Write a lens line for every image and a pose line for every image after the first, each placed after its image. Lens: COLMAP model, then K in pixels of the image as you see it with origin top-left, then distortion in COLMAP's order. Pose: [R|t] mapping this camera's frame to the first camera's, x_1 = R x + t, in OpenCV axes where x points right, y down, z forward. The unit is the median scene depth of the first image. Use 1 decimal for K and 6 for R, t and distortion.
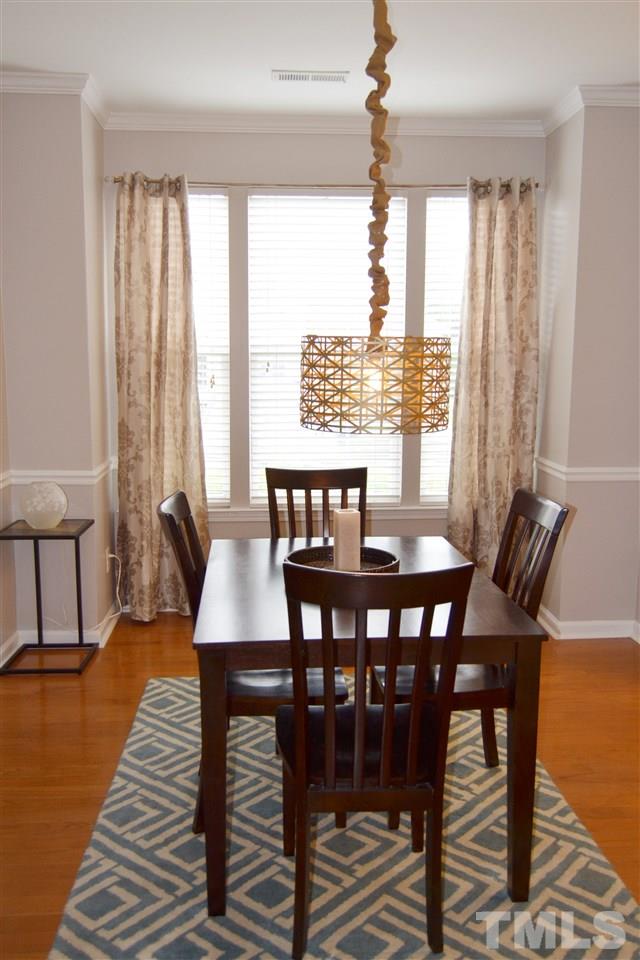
lens RADIAL K [[863.5, 0, 320.0], [0, 863.5, 480.0], [0, 0, 1]] dist [-0.007461, -0.002805]
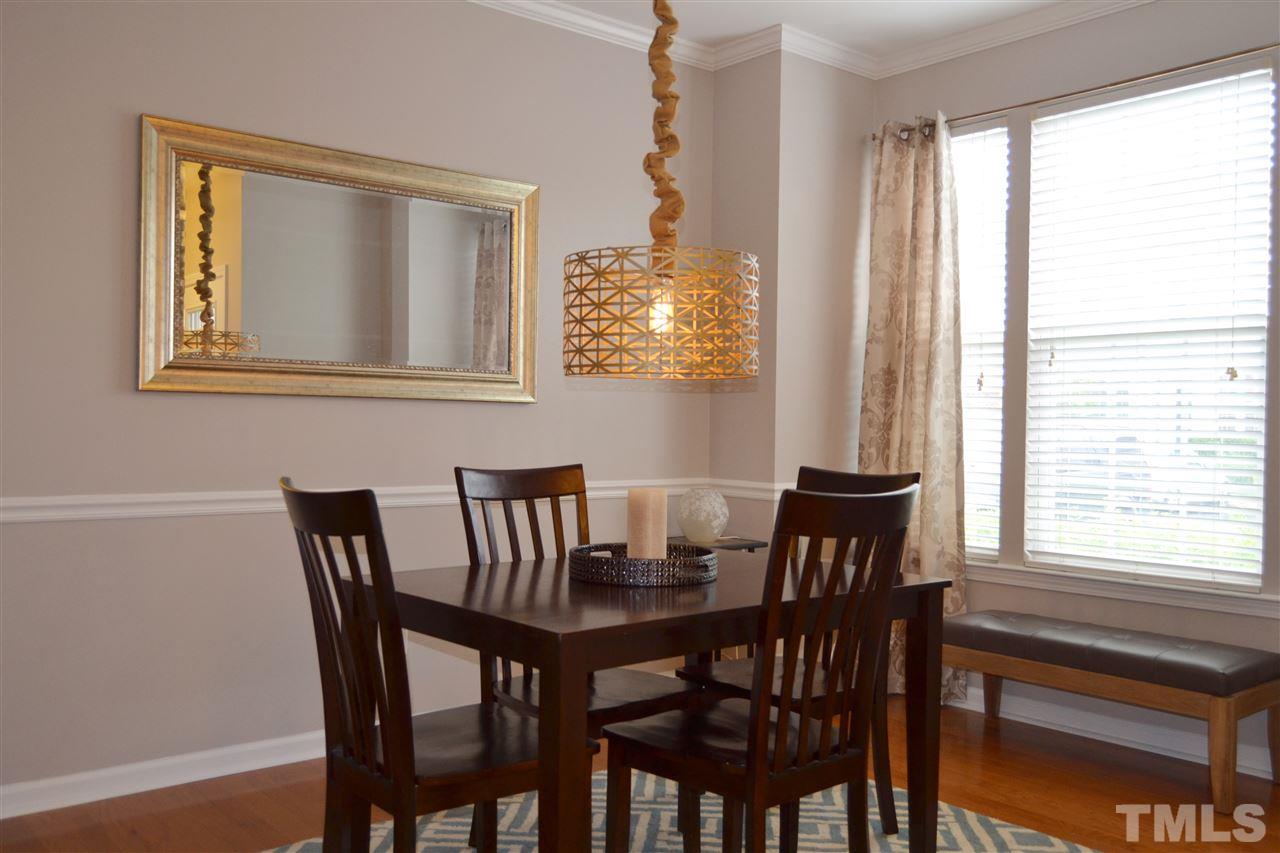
lens RADIAL K [[1119.2, 0, 650.3], [0, 1119.2, 433.6], [0, 0, 1]] dist [0.005021, -0.000397]
pose [[0.598889, 0.008713, -0.800784, 0.457833], [-0.129758, 0.987783, -0.086296, 0.044219], [0.790250, 0.155590, 0.592704, 0.239090]]
